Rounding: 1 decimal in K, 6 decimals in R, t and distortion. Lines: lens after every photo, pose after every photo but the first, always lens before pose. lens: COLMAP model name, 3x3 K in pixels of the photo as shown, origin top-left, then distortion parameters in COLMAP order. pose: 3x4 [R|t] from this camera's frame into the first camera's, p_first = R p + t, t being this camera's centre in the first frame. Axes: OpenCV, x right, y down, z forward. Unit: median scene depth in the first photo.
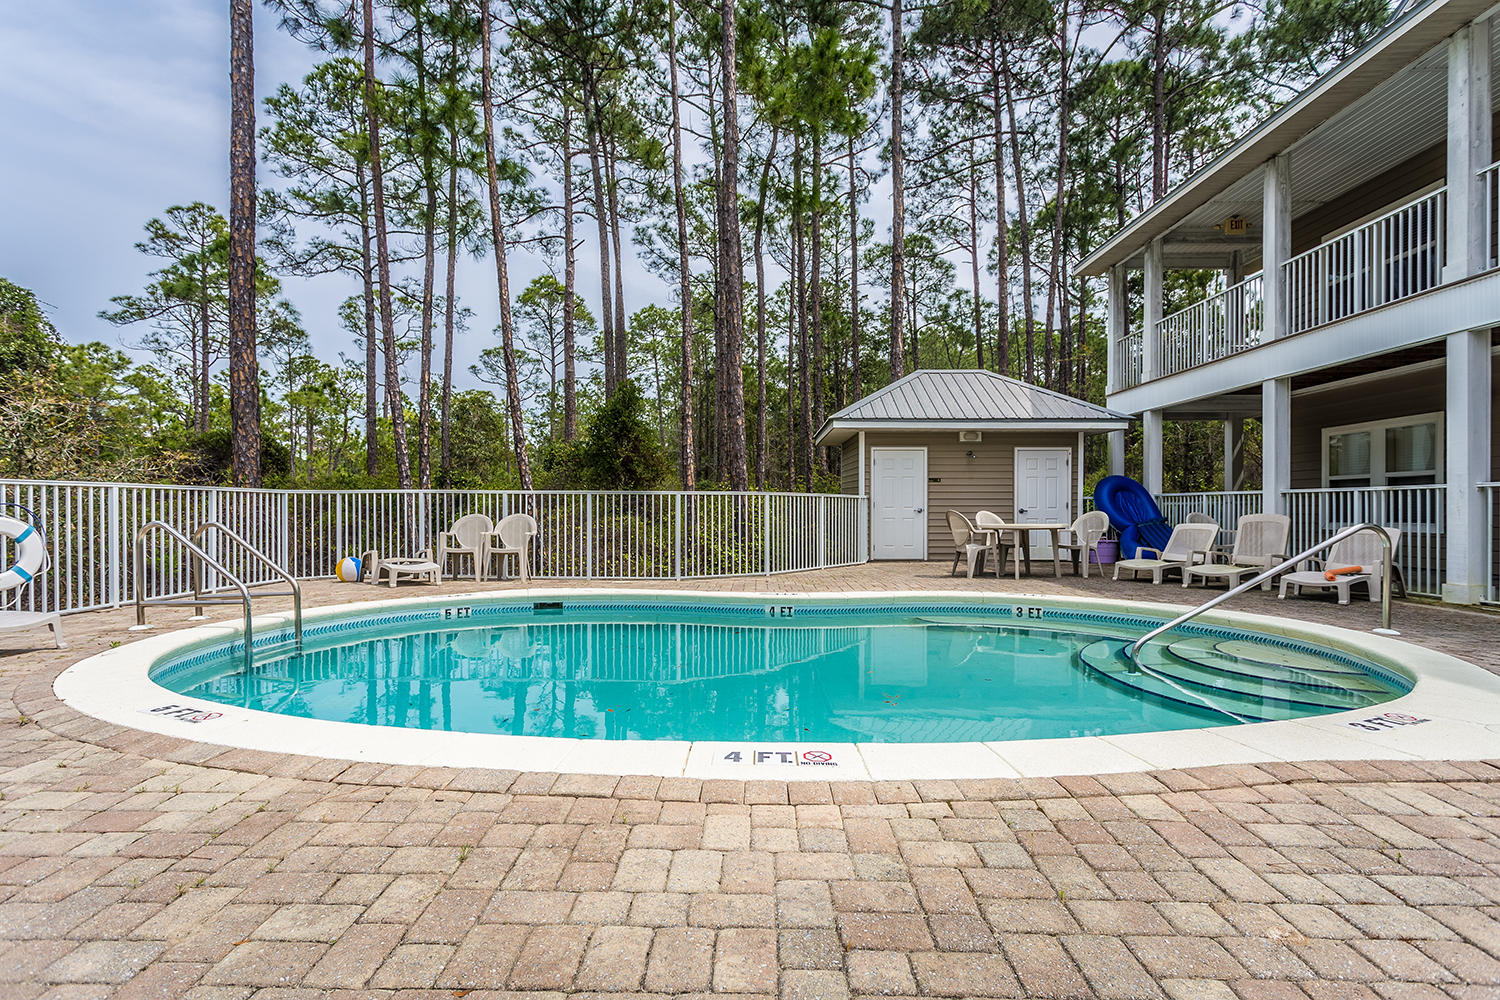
lens RADIAL K [[718.2, 0, 748.7], [0, 718.2, 519.3], [0, 0, 1]] dist [0.001933, 0.000533]
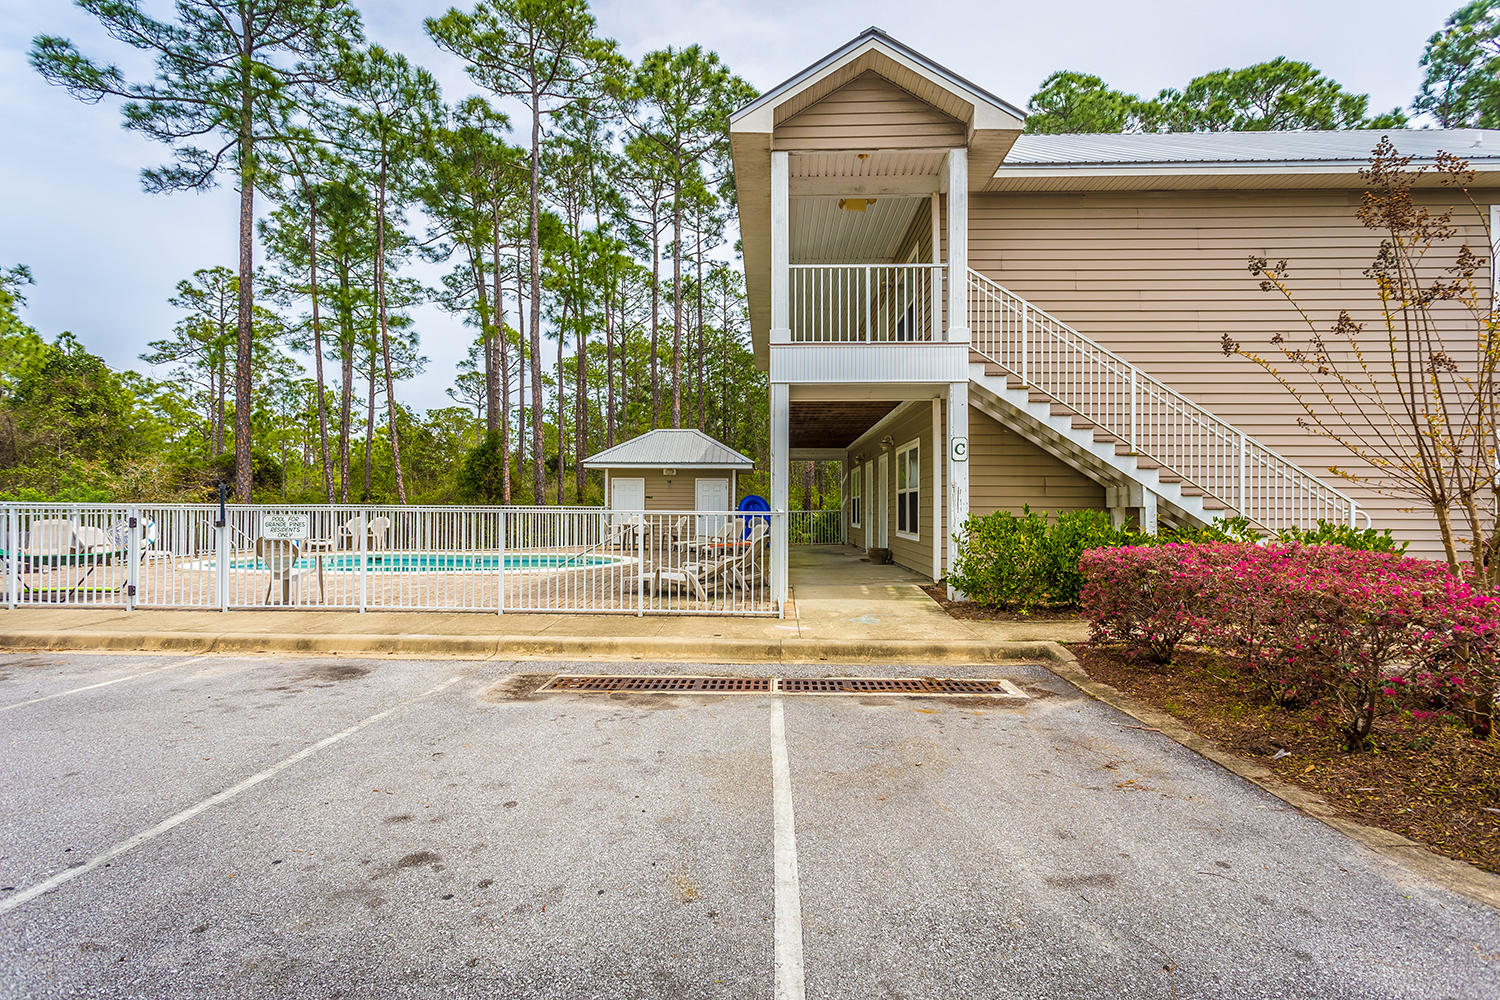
lens RADIAL K [[706.8, 0, 746.8], [0, 706.8, 499.4], [0, 0, 1]] dist [0.000520, 0.000214]
pose [[0.999992, 0.003363, -0.002138, 0.174607], [-0.003429, 0.999496, -0.031554, 0.000845], [0.002031, 0.031561, 0.999500, -0.239355]]
